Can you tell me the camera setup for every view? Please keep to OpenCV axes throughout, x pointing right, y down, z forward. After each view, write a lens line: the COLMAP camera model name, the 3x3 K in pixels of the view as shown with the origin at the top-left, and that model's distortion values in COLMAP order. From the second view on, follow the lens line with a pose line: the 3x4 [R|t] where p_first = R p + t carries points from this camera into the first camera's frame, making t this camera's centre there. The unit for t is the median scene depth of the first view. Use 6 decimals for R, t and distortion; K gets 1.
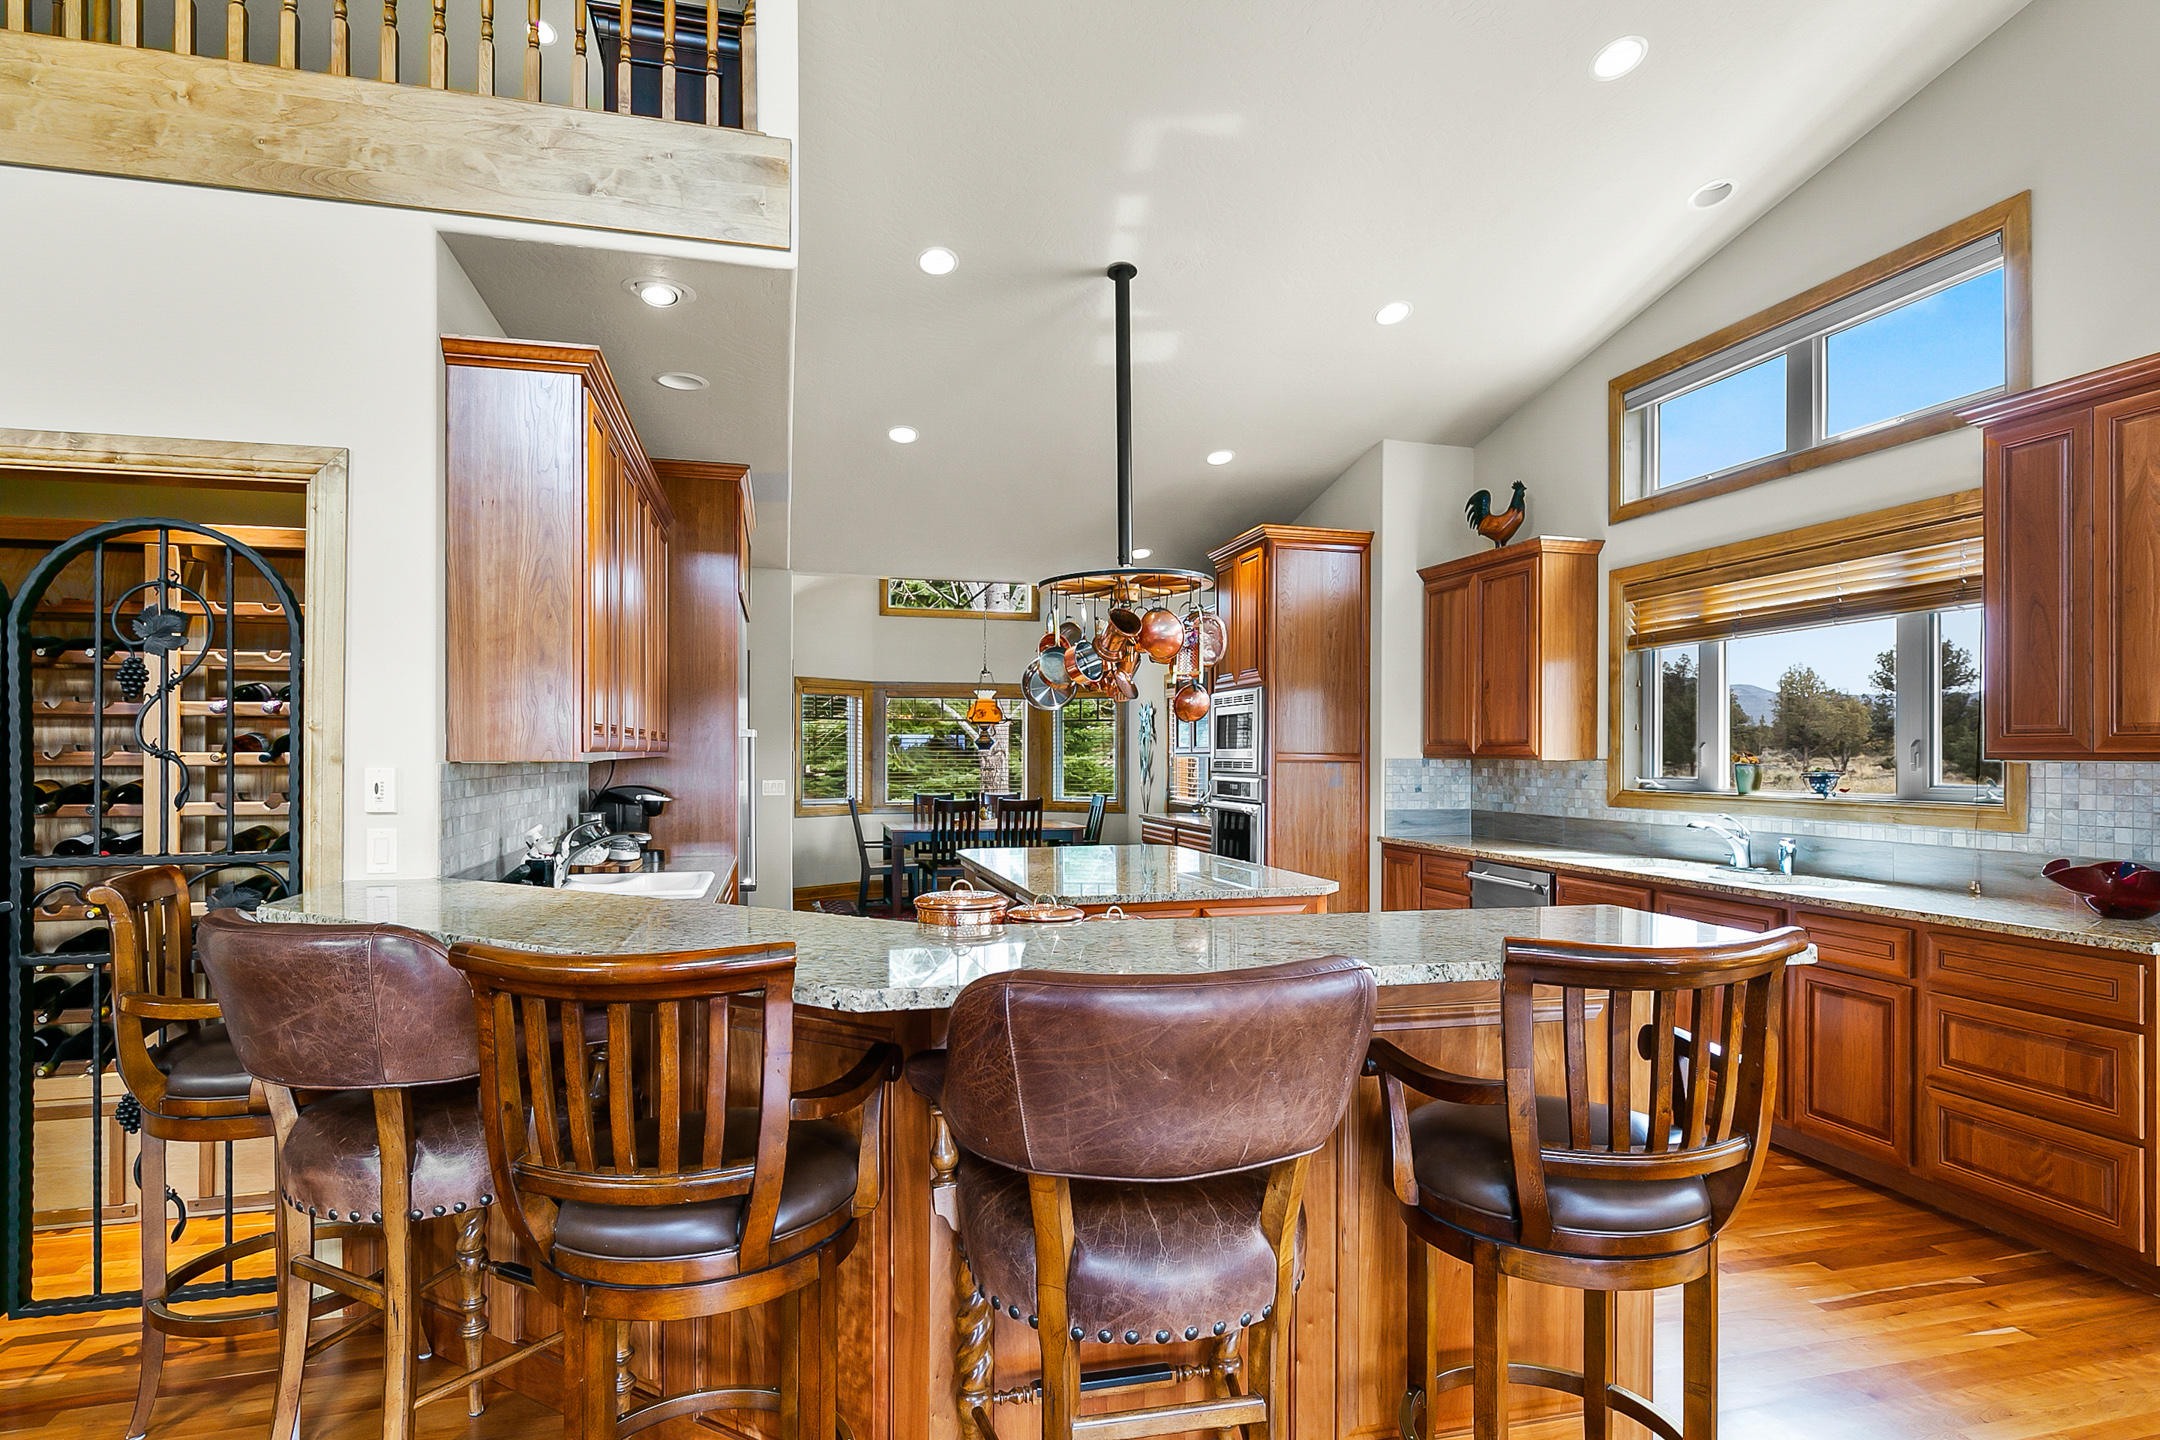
lens RADIAL K [[1125.4, 0, 1072.6], [0, 1125.4, 756.1], [0, 0, 1]] dist [0.002472, -0.000436]
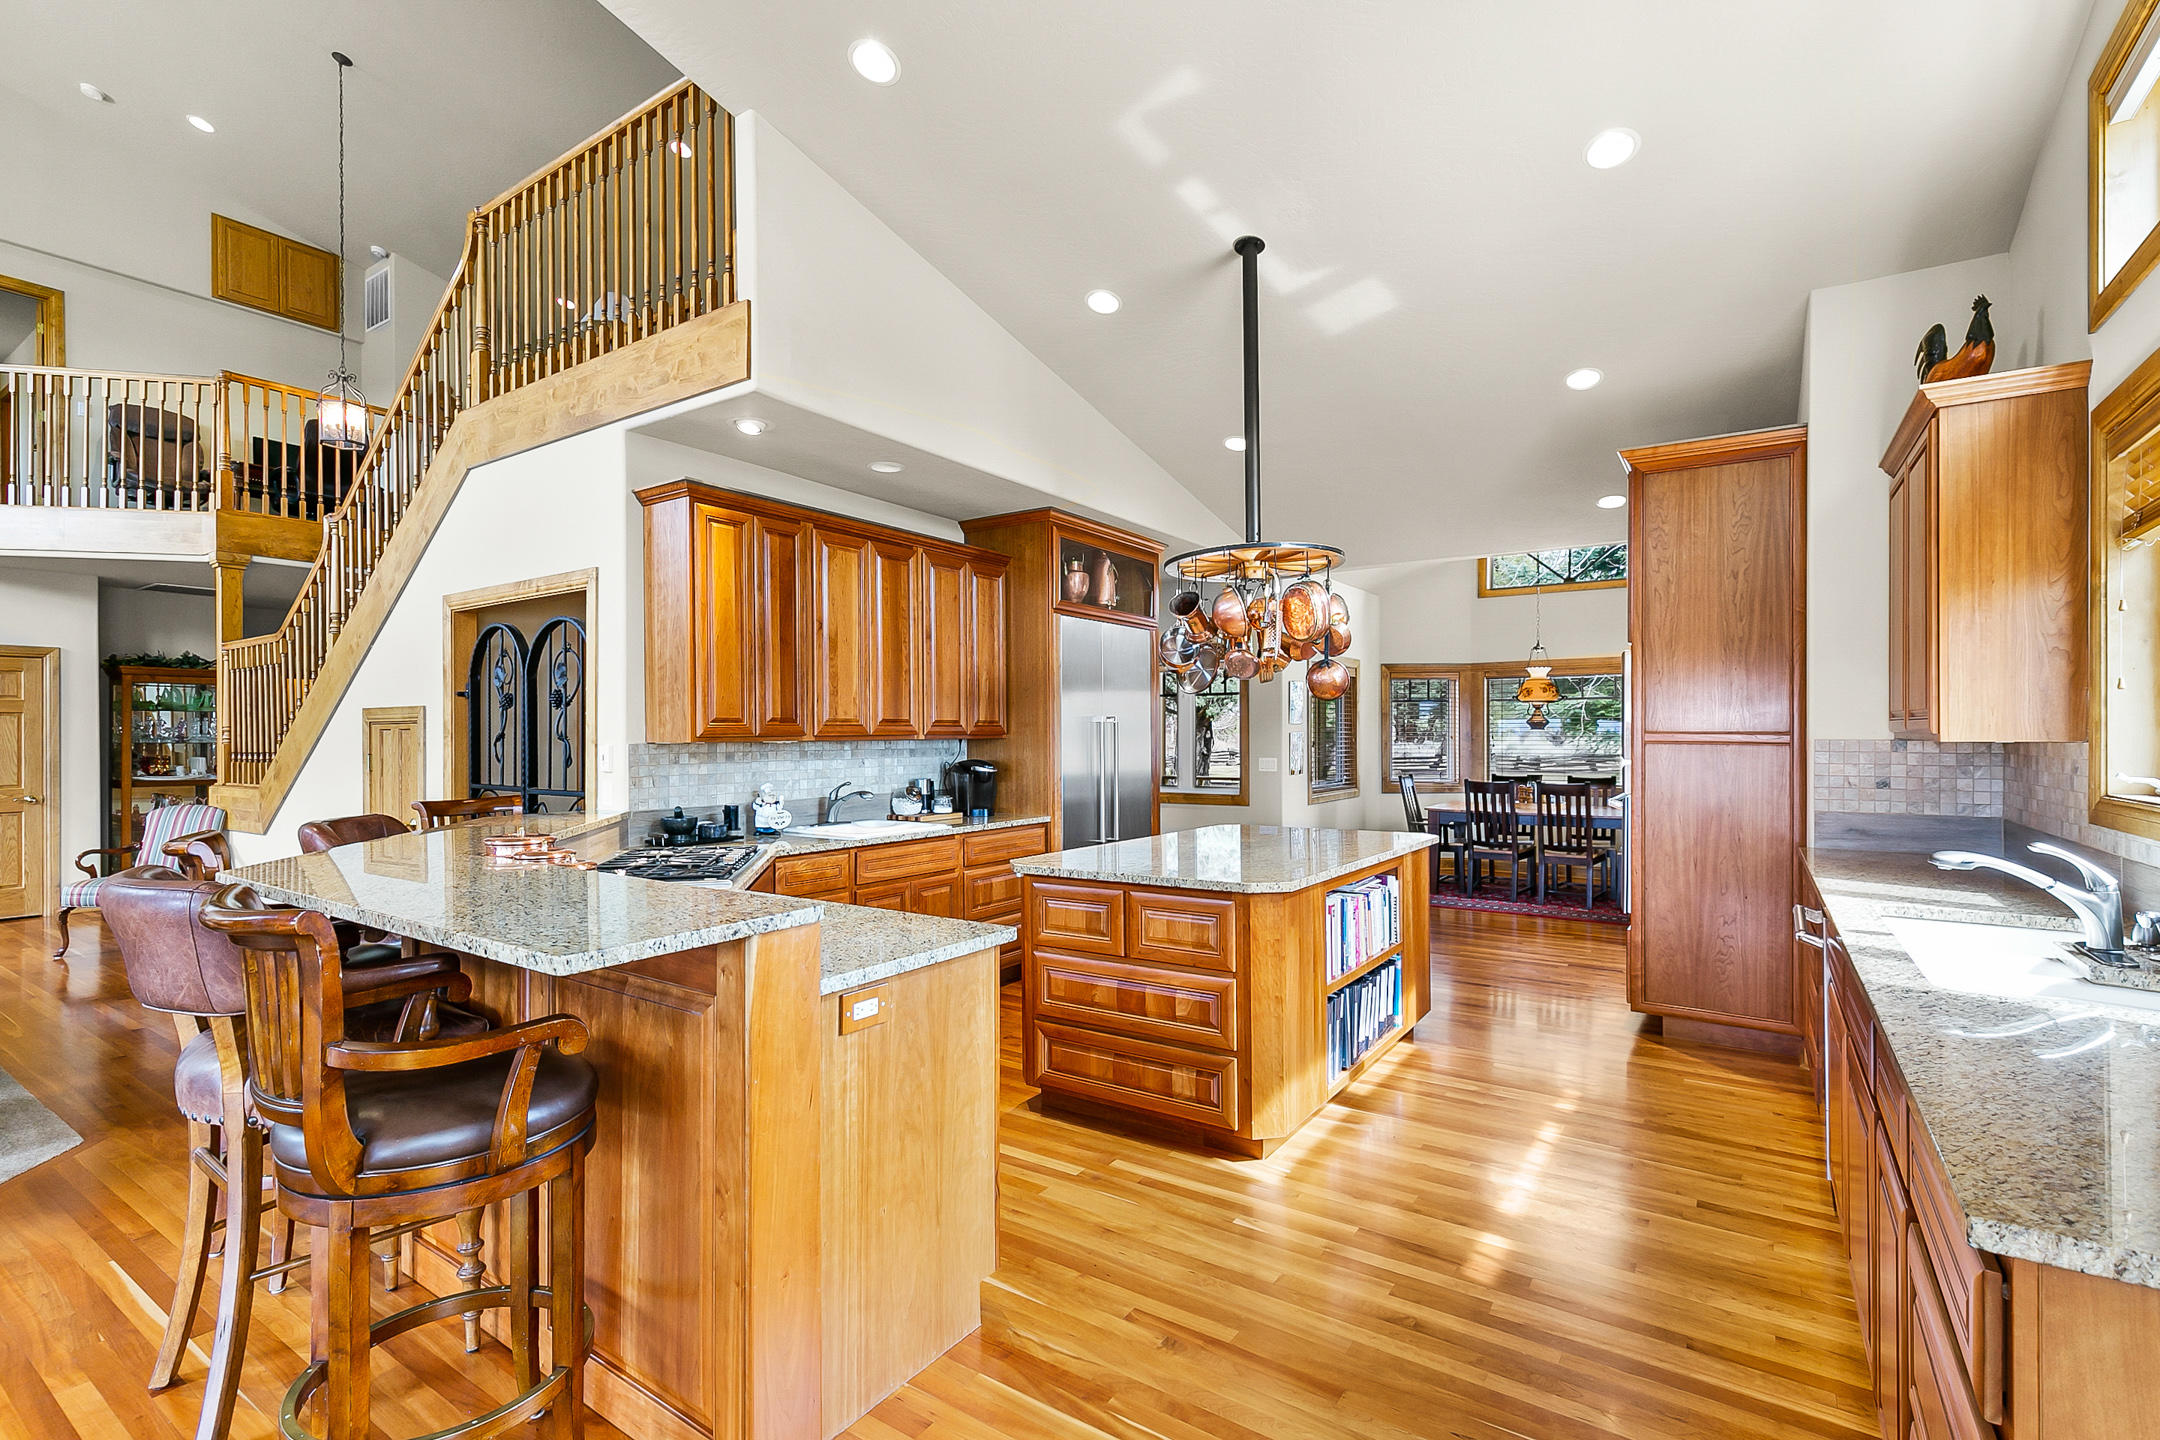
lens RADIAL K [[989.6, 0, 1069.4], [0, 989.6, 728.9], [0, 0, 1]] dist [0.013507, 0.000316]
pose [[0.657661, -0.009971, -0.753248, 0.522387], [0.004591, 0.999947, -0.009229, -0.000497], [0.753300, 0.002611, 0.657672, 0.272434]]
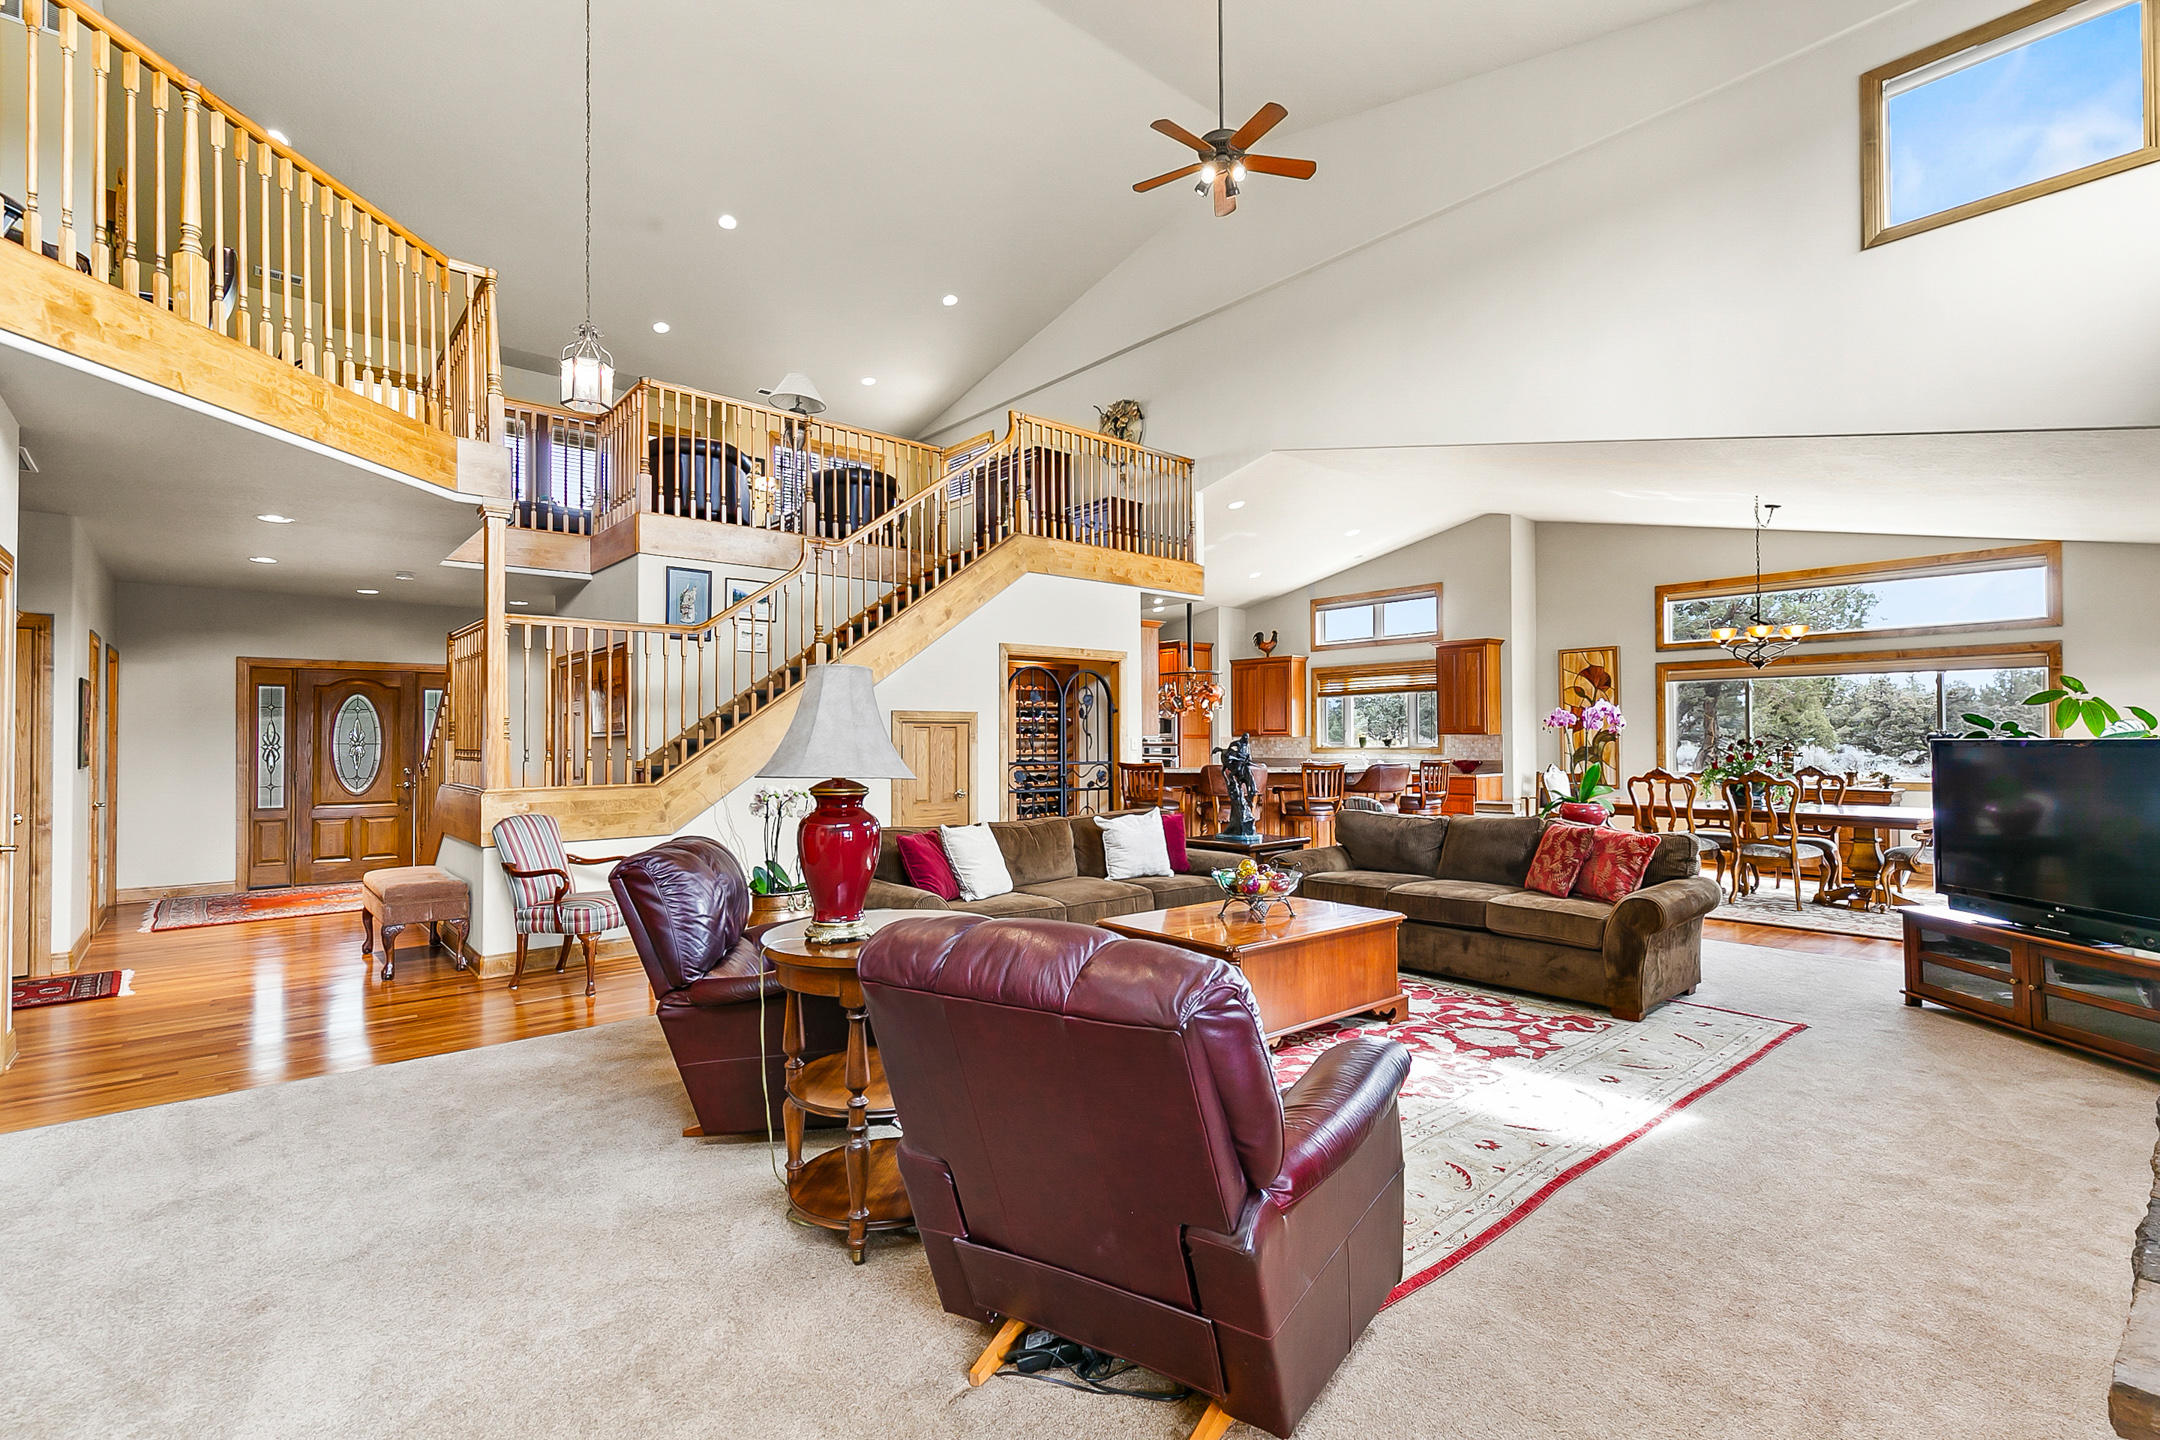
lens RADIAL K [[989.6, 0, 1094.3], [0, 989.6, 737.5], [0, 0, 1]] dist [0.013507, 0.000316]
pose [[0.887339, -0.005693, 0.461082, -1.130555], [0.008833, 0.999950, -0.004653, 0.011785], [-0.461033, 0.008202, 0.887345, -0.922965]]
